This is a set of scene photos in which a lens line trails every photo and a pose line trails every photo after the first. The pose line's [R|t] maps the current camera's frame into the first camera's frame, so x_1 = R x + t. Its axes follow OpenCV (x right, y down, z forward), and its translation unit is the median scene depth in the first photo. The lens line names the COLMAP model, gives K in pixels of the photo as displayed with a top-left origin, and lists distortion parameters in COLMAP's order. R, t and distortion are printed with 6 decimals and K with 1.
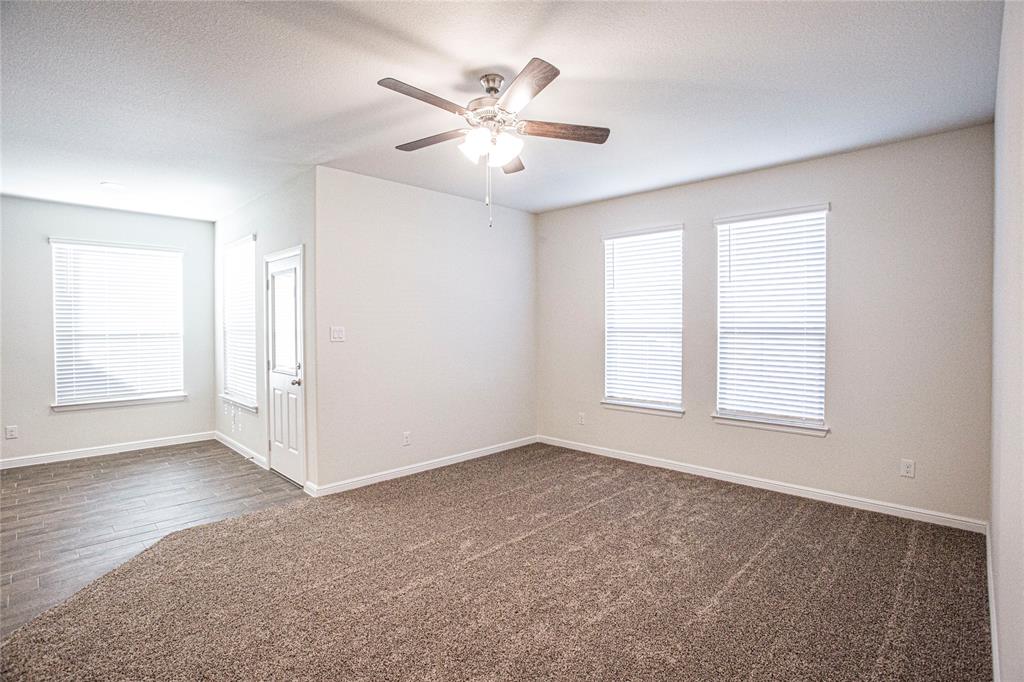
lens RADIAL K [[494.7, 0, 519.2], [0, 494.7, 335.4], [0, 0, 1]] dist [-0.062397, 0.022702]
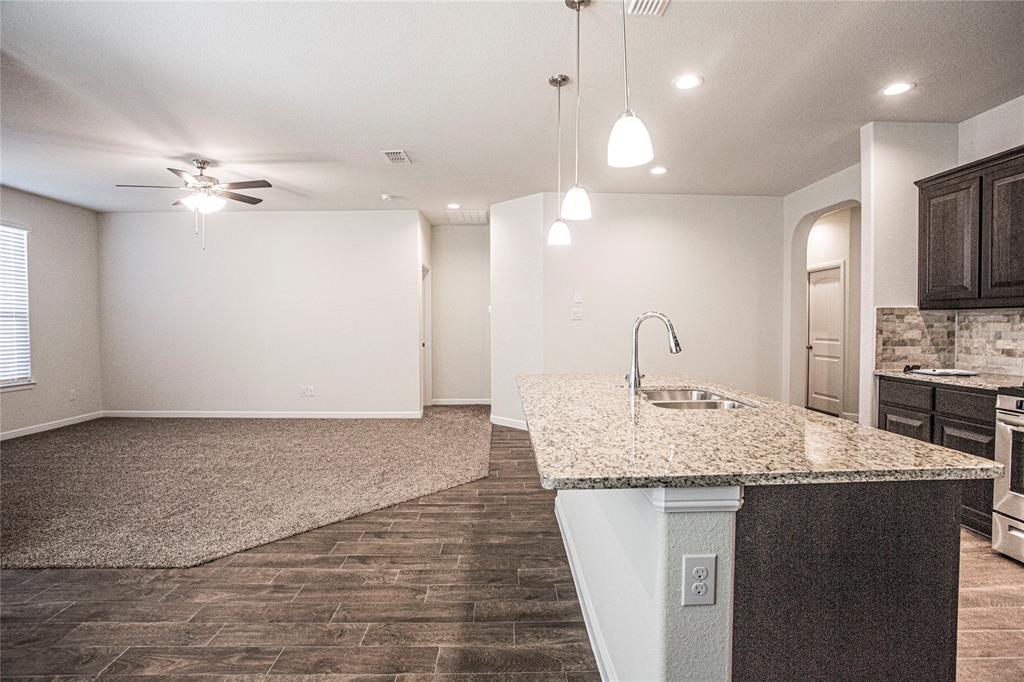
lens RADIAL K [[494.7, 0, 513.4], [0, 494.7, 338.9], [0, 0, 1]] dist [-0.062397, 0.022702]
pose [[-0.711418, -0.018227, 0.702533, -1.059533], [0.016995, 0.998925, 0.043127, 0.020193], [-0.702564, 0.042621, -0.710343, 0.761839]]
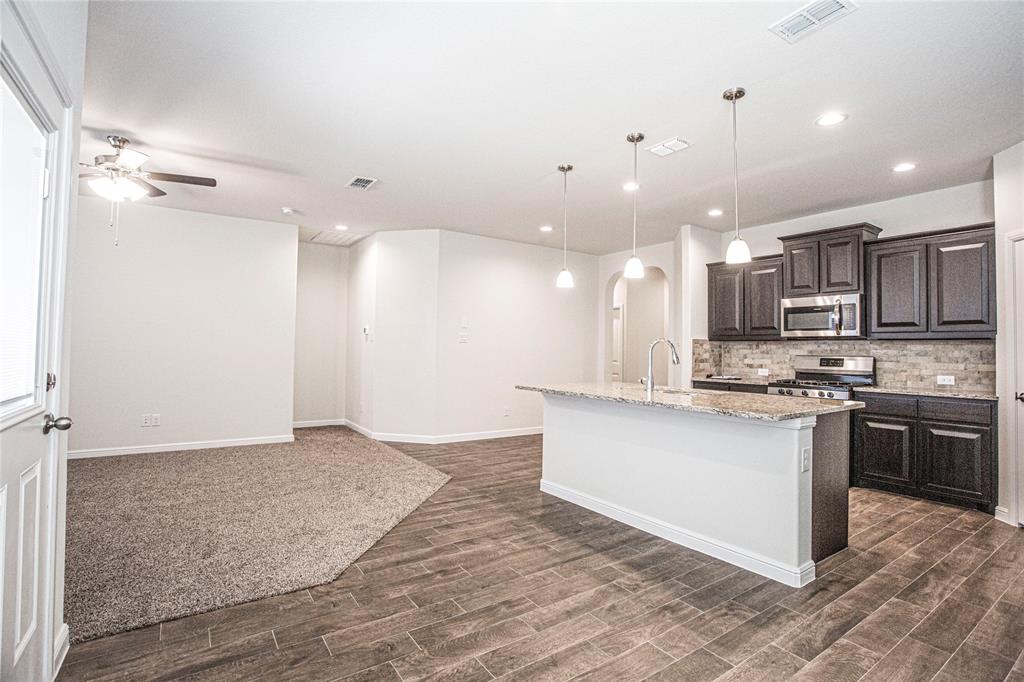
lens RADIAL K [[494.7, 0, 515.2], [0, 494.7, 337.2], [0, 0, 1]] dist [-0.062397, 0.022702]
pose [[-0.980866, -0.007505, 0.194542, -0.758165], [-0.009252, 0.999925, -0.008077, 0.023086], [-0.194467, -0.009723, -0.980861, 1.108020]]
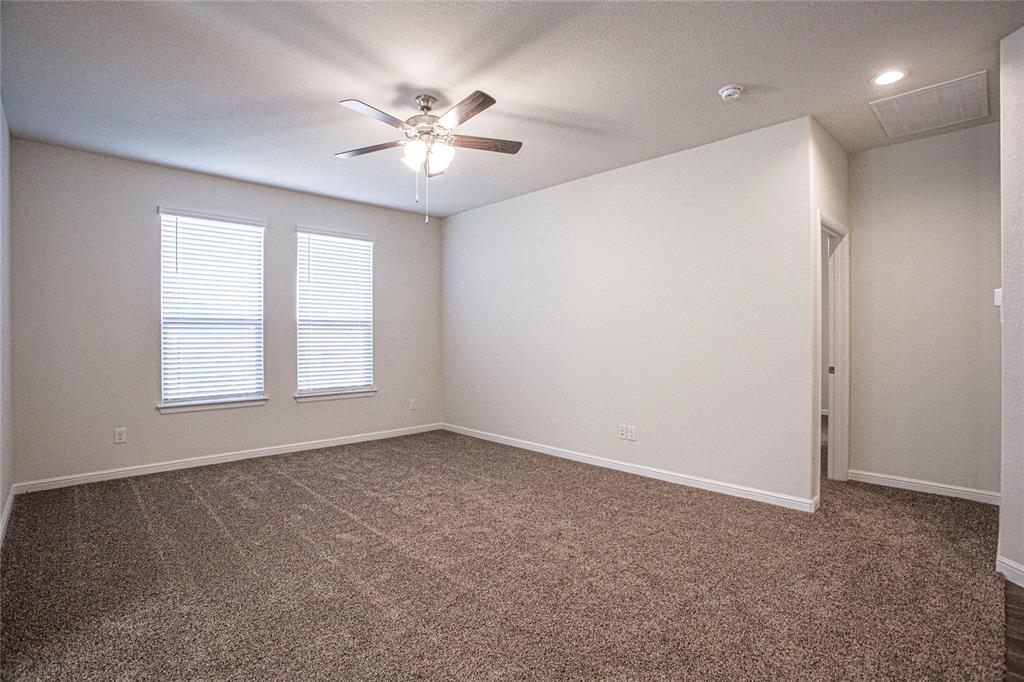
lens RADIAL K [[494.7, 0, 510.8], [0, 494.7, 337.6], [0, 0, 1]] dist [-0.062397, 0.022702]
pose [[0.039839, -0.003229, 0.999201, -0.649444], [0.019896, 0.999799, 0.002438, 0.029113], [-0.999008, 0.019783, 0.039895, 0.398578]]
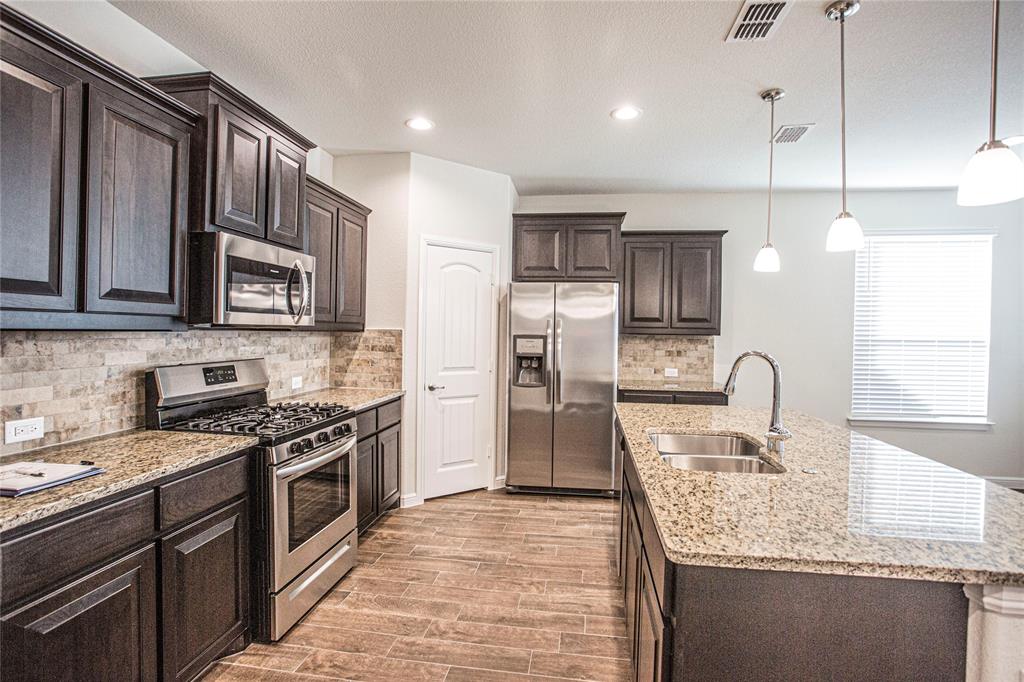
lens RADIAL K [[494.7, 0, 513.1], [0, 494.7, 337.6], [0, 0, 1]] dist [-0.062397, 0.022702]
pose [[0.586589, 0.021712, -0.809594, -0.624049], [-0.031016, 0.999509, 0.004332, 0.011132], [0.809291, 0.022569, 0.586974, -0.046938]]
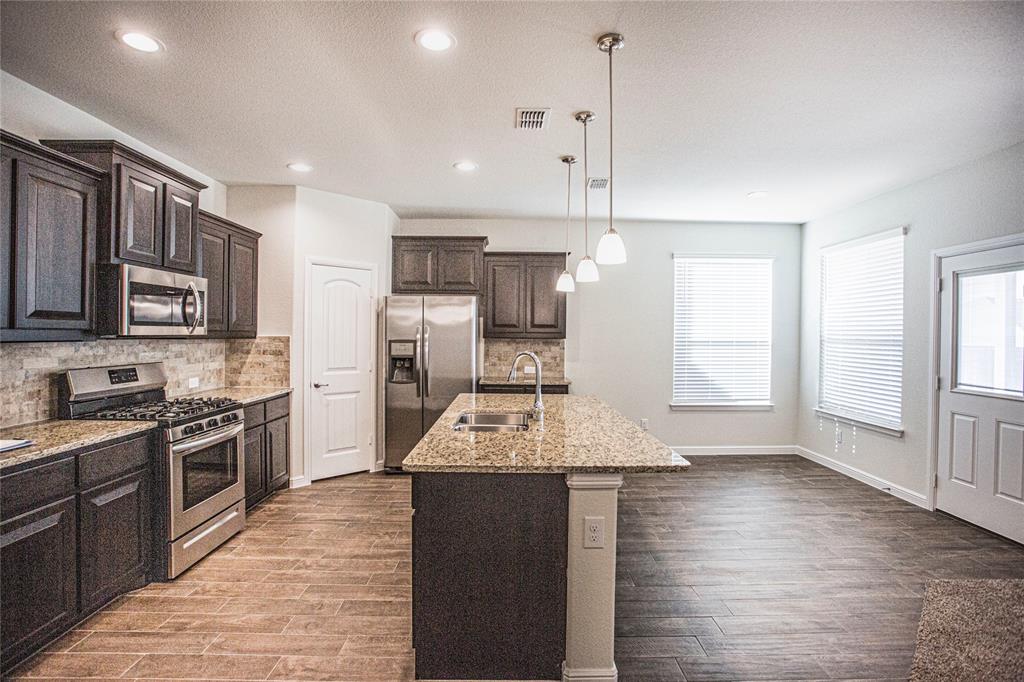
lens RADIAL K [[494.7, 0, 512.5], [0, 494.7, 337.8], [0, 0, 1]] dist [-0.062397, 0.022702]
pose [[0.702230, 0.013990, -0.711812, -0.427230], [-0.022828, 0.999735, -0.002871, 0.003482], [0.711584, 0.018266, 0.702364, -0.073681]]
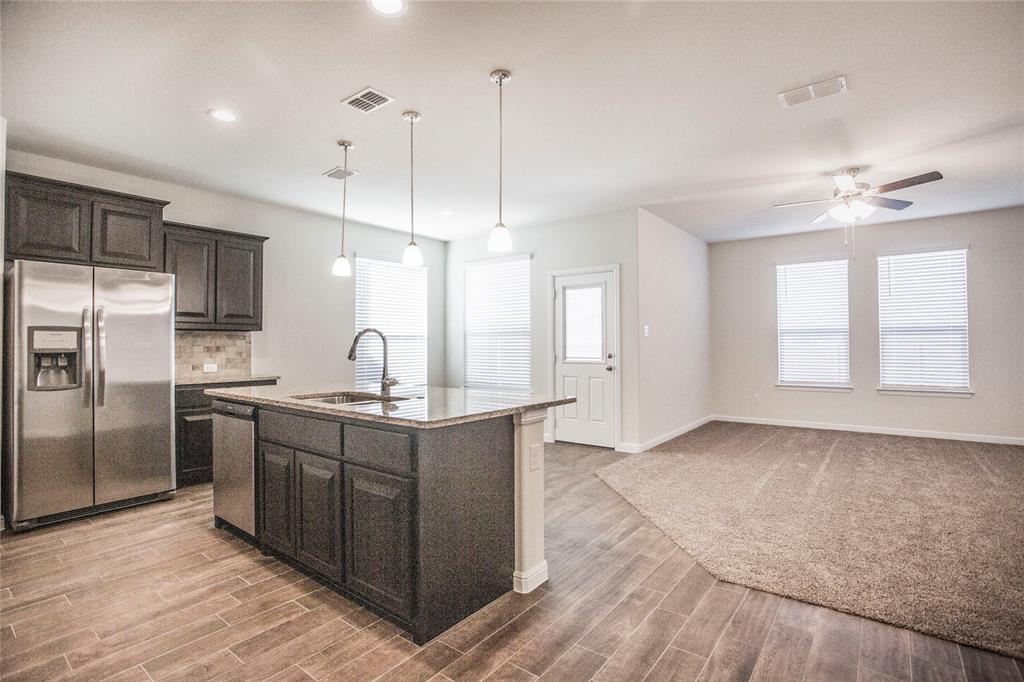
lens RADIAL K [[494.7, 0, 515.7], [0, 494.7, 336.6], [0, 0, 1]] dist [-0.062397, 0.022702]
pose [[0.993596, -0.001829, 0.112978, -0.725513], [0.005961, 0.999325, -0.036249, 0.049463], [-0.112835, 0.036691, 0.992936, -0.250020]]
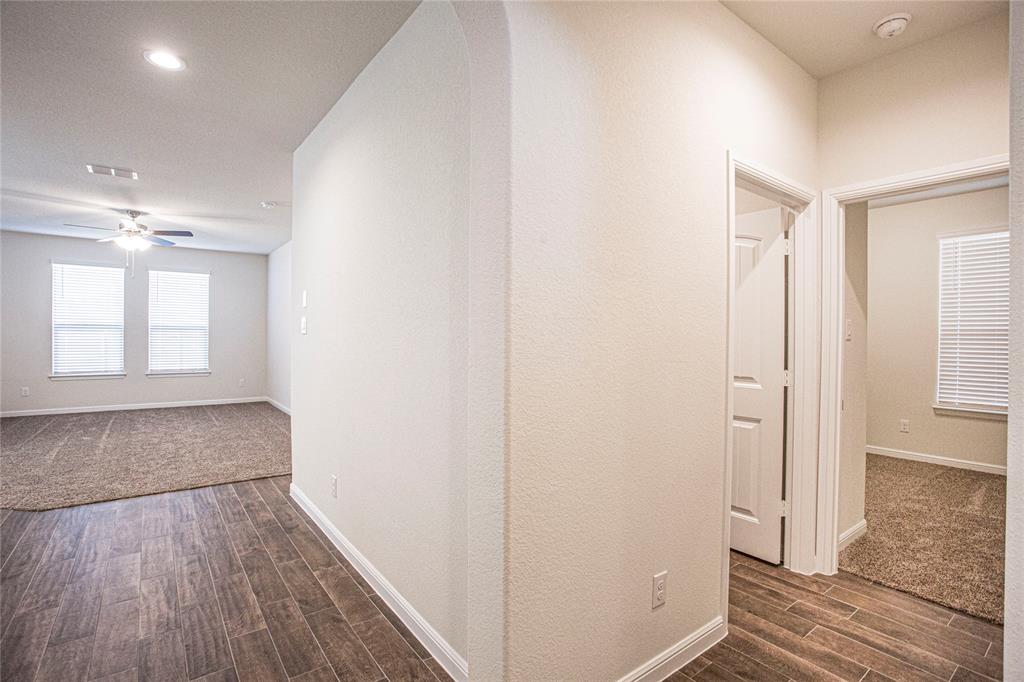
lens RADIAL K [[494.7, 0, 515.5], [0, 494.7, 341.1], [0, 0, 1]] dist [-0.062397, 0.022702]
pose [[0.151617, -0.006438, 0.988418, -1.037689], [0.005868, 0.999967, 0.005613, 0.034577], [-0.988422, 0.004949, 0.151650, -0.562668]]
